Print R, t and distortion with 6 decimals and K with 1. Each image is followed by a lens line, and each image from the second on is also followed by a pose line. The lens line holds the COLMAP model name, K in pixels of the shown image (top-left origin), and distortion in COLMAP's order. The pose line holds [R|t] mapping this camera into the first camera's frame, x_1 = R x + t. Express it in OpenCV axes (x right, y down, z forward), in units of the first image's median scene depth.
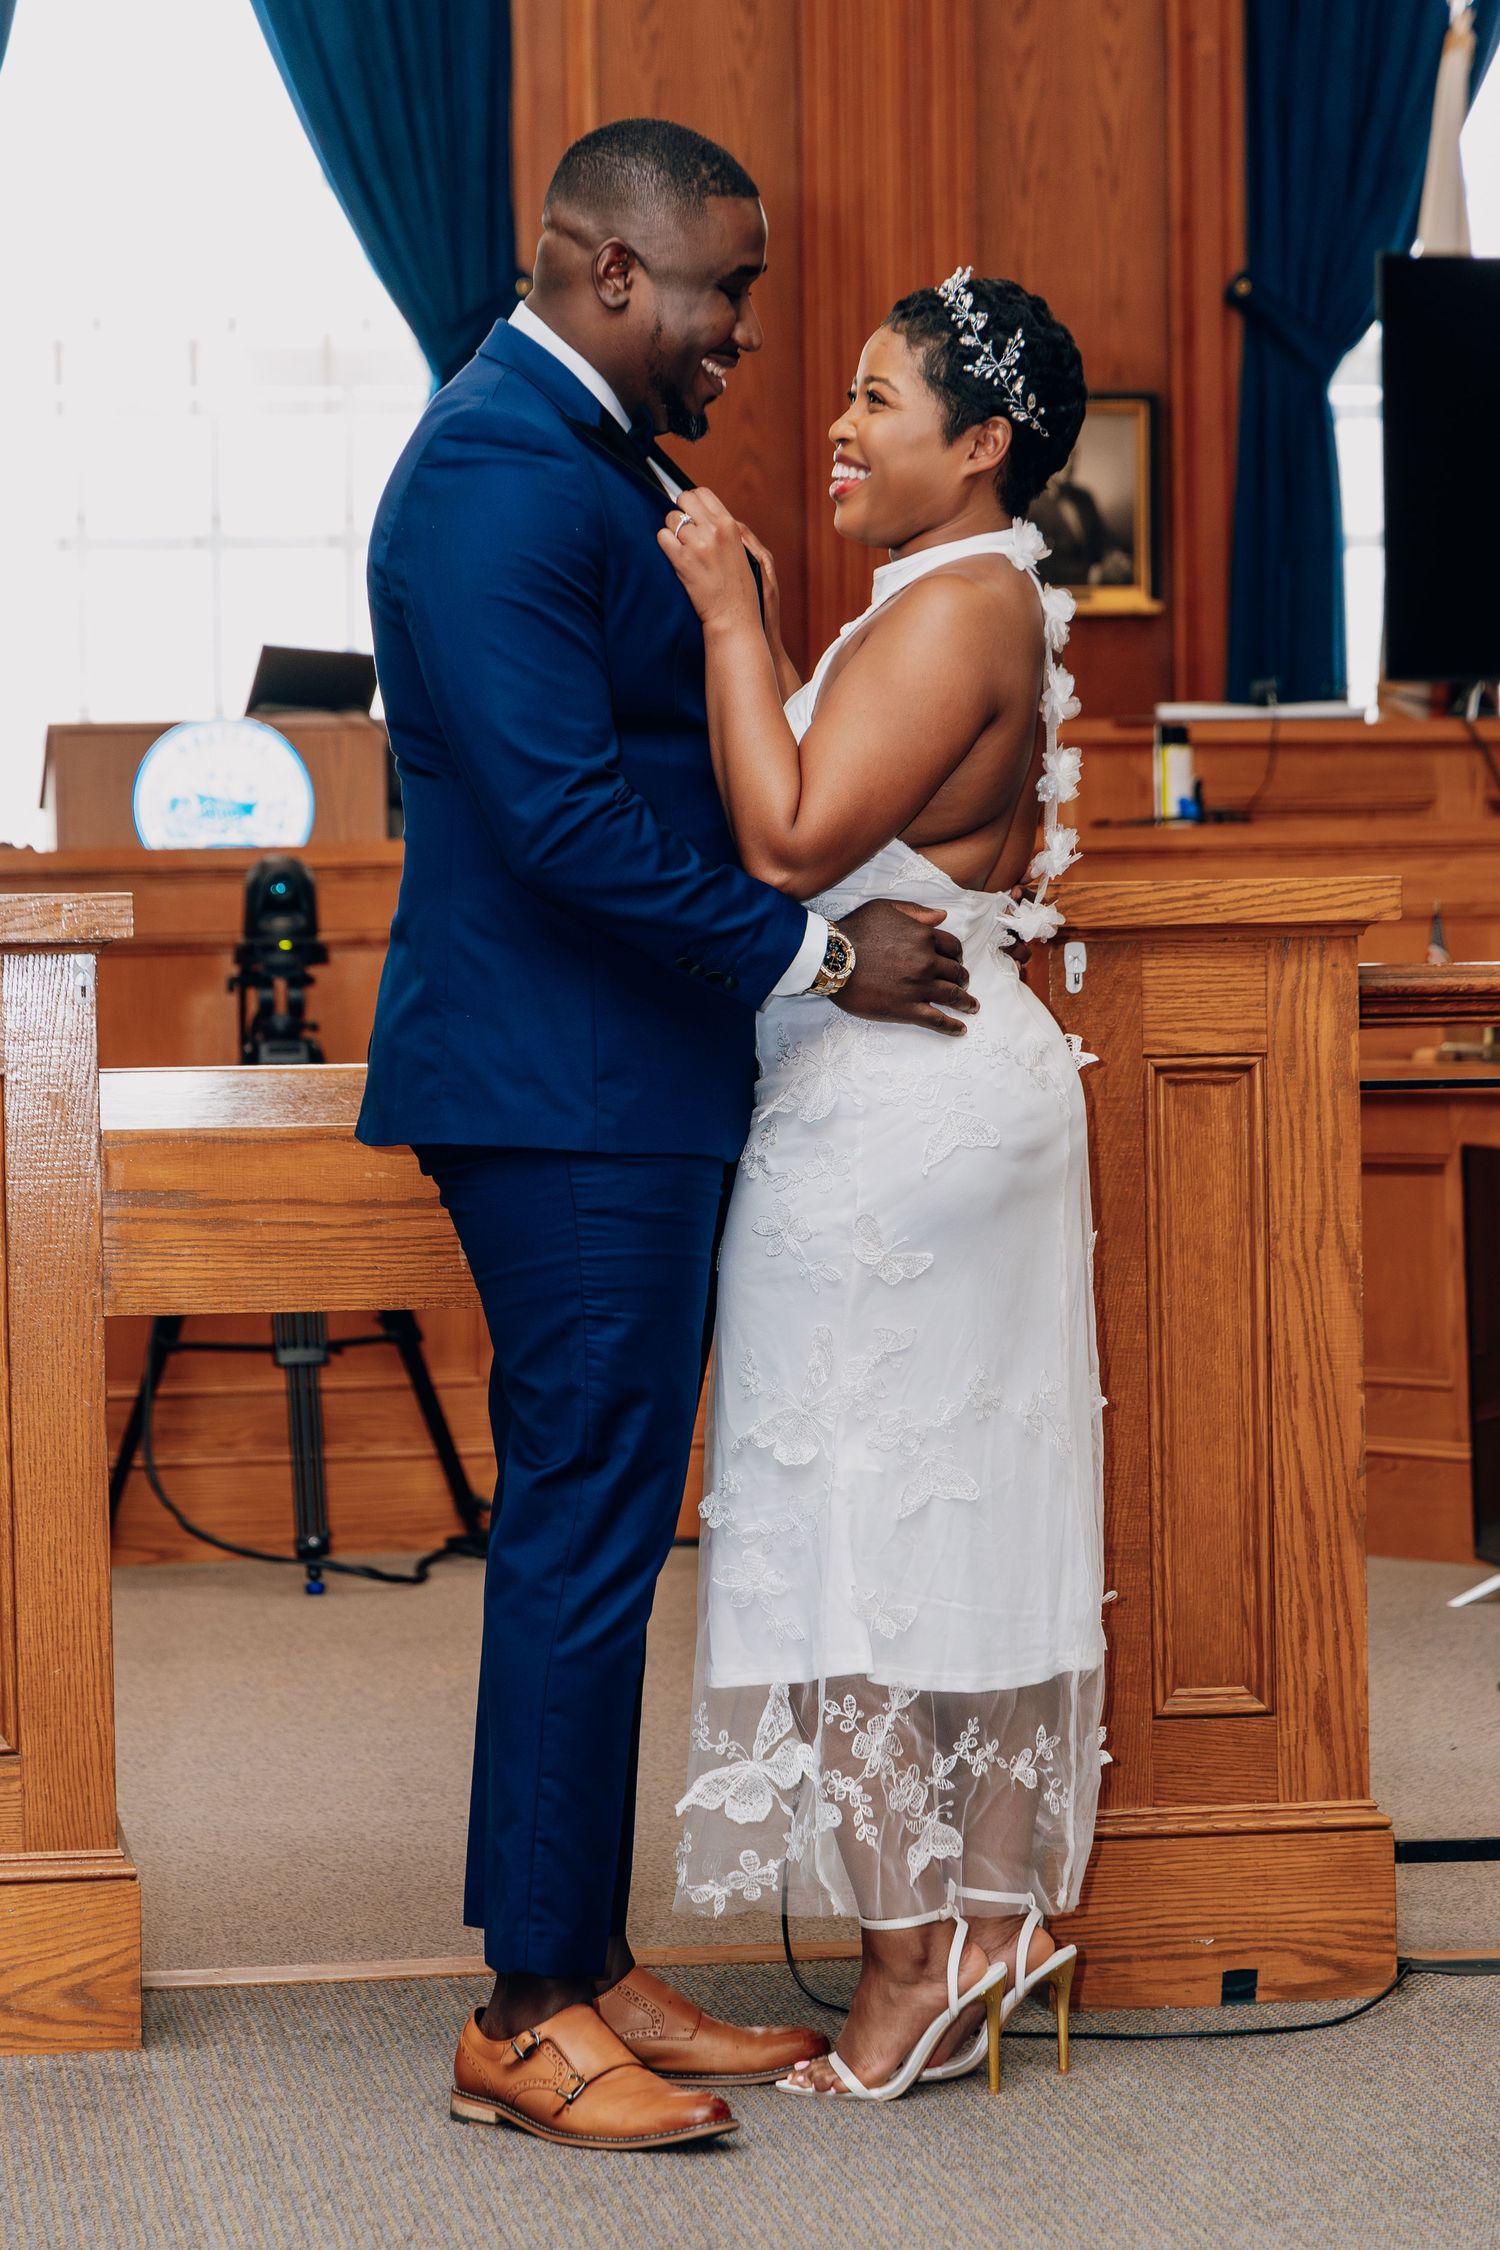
lens RADIAL K [[6221.9, 0, 681.2], [0, 6221.9, 1022.5], [0, 0, 1]] dist [0.049518, 0.011372]
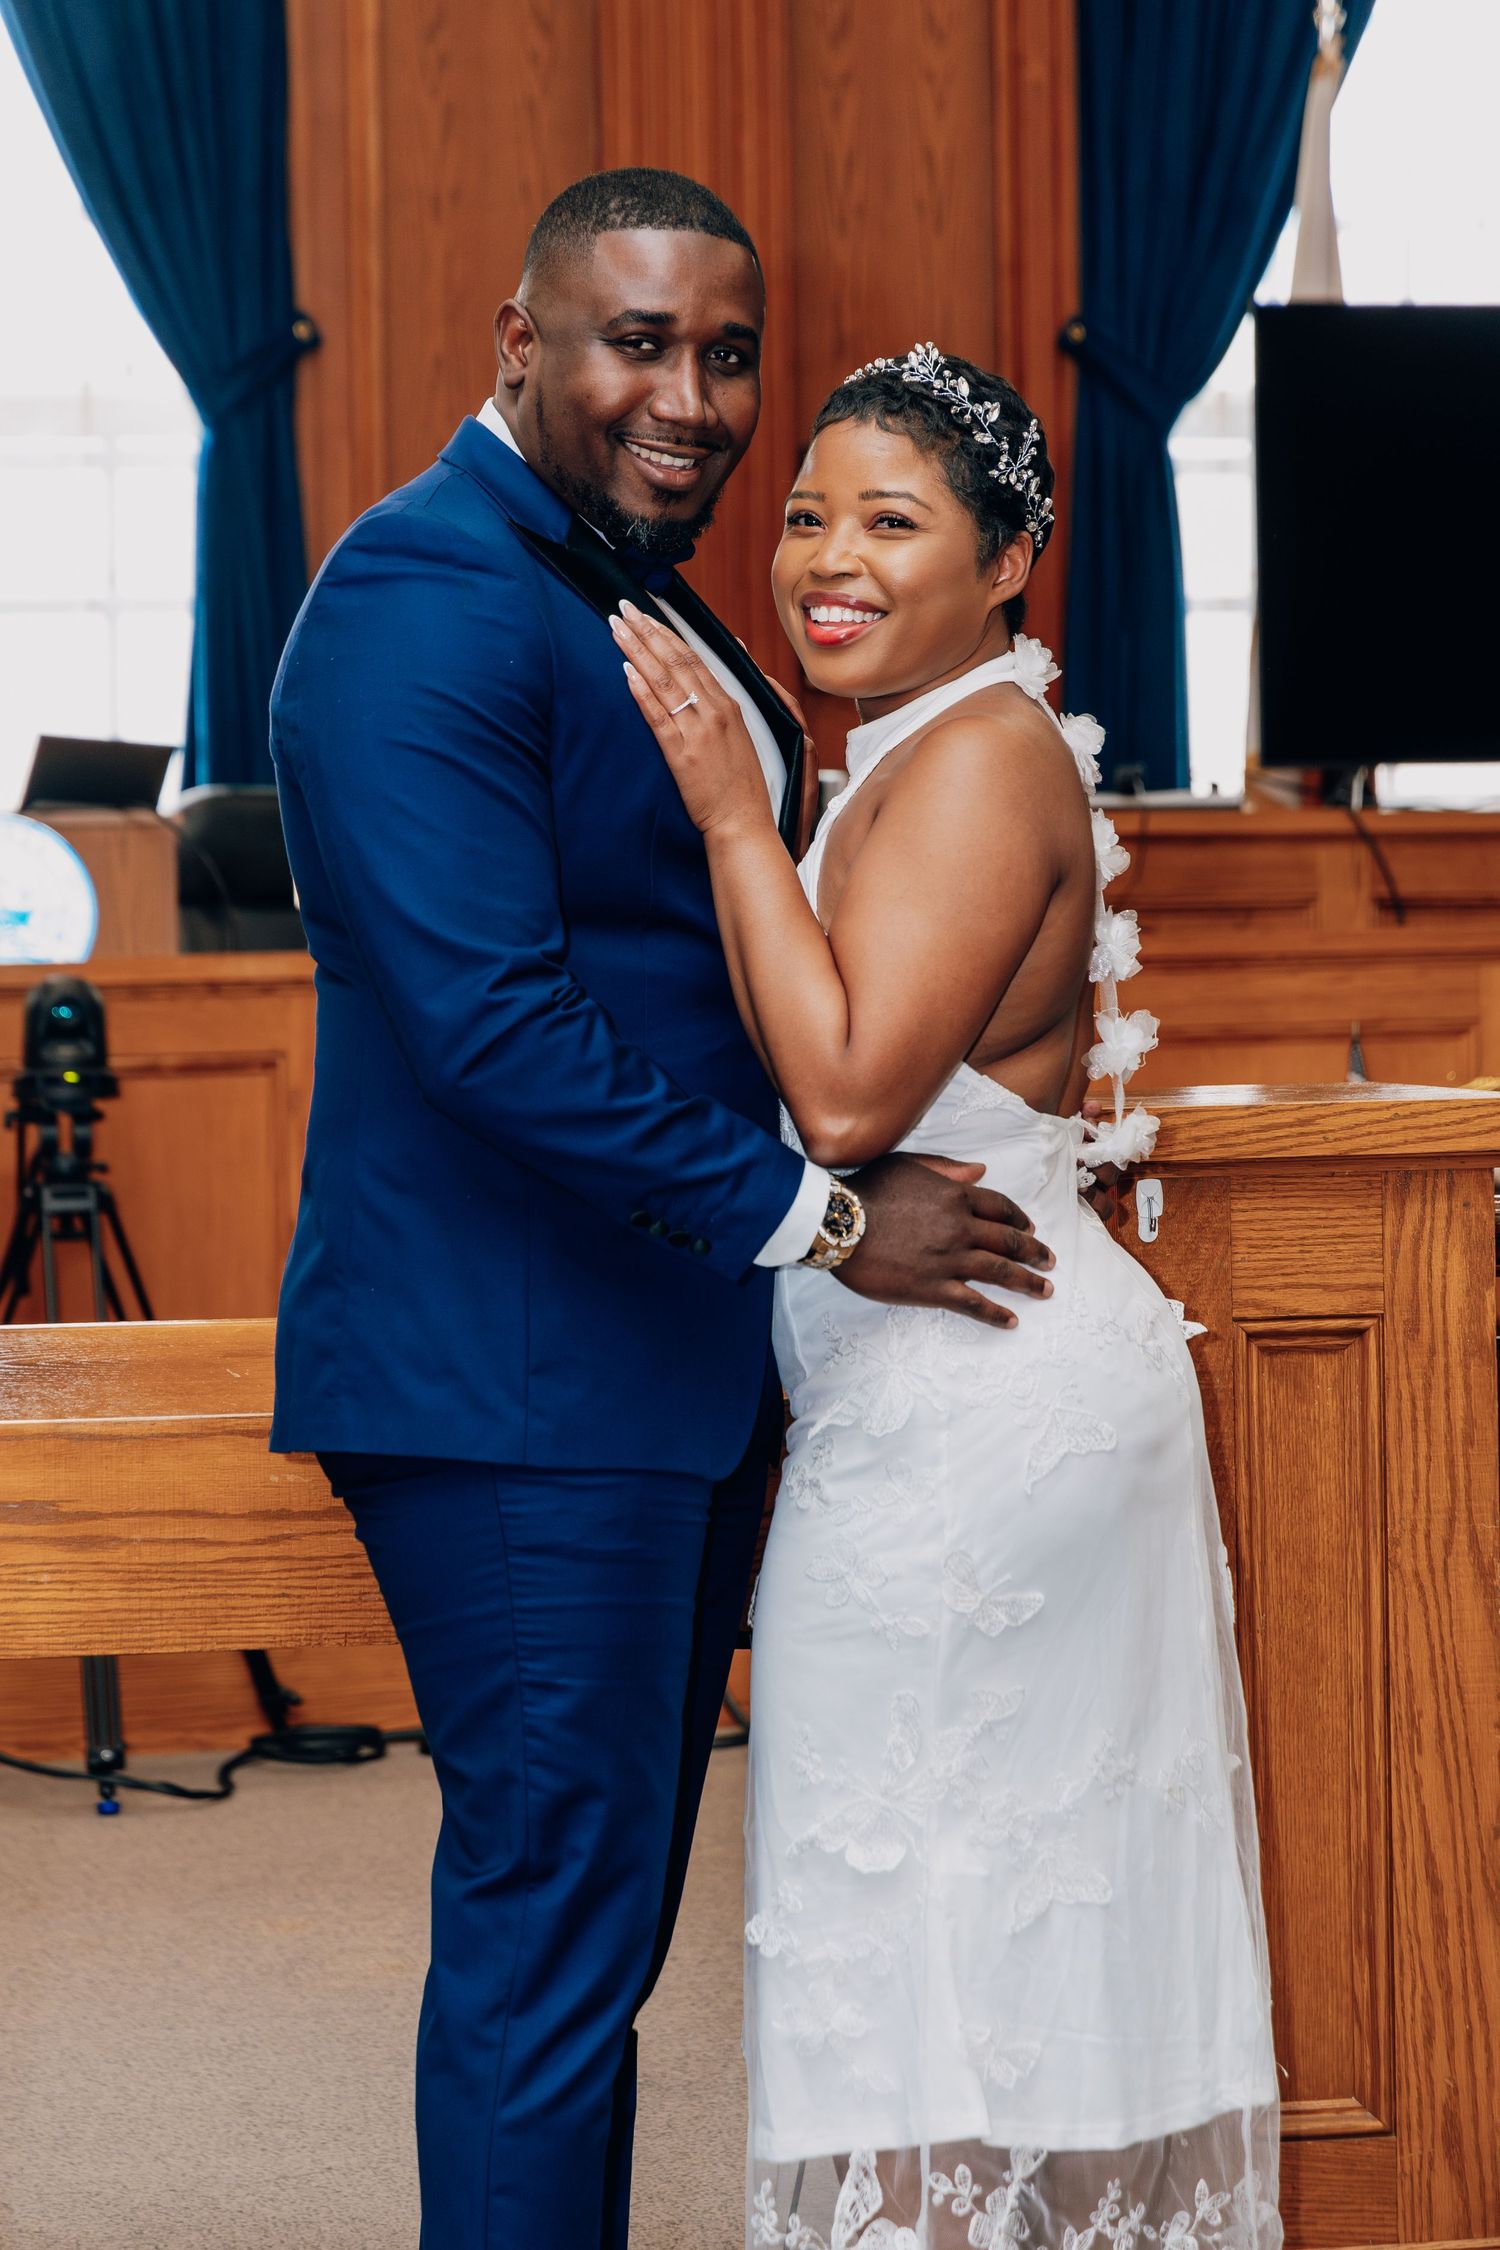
lens RADIAL K [[6117.2, 0, 654.9], [0, 6117.2, 998.2], [0, 0, 1]] dist [0.092219, -0.667515]
pose [[0.998832, -0.001772, 0.048276, -0.038503], [0.002048, 0.999982, -0.005672, -0.031728], [-0.048265, 0.005764, 0.998818, 0.210424]]
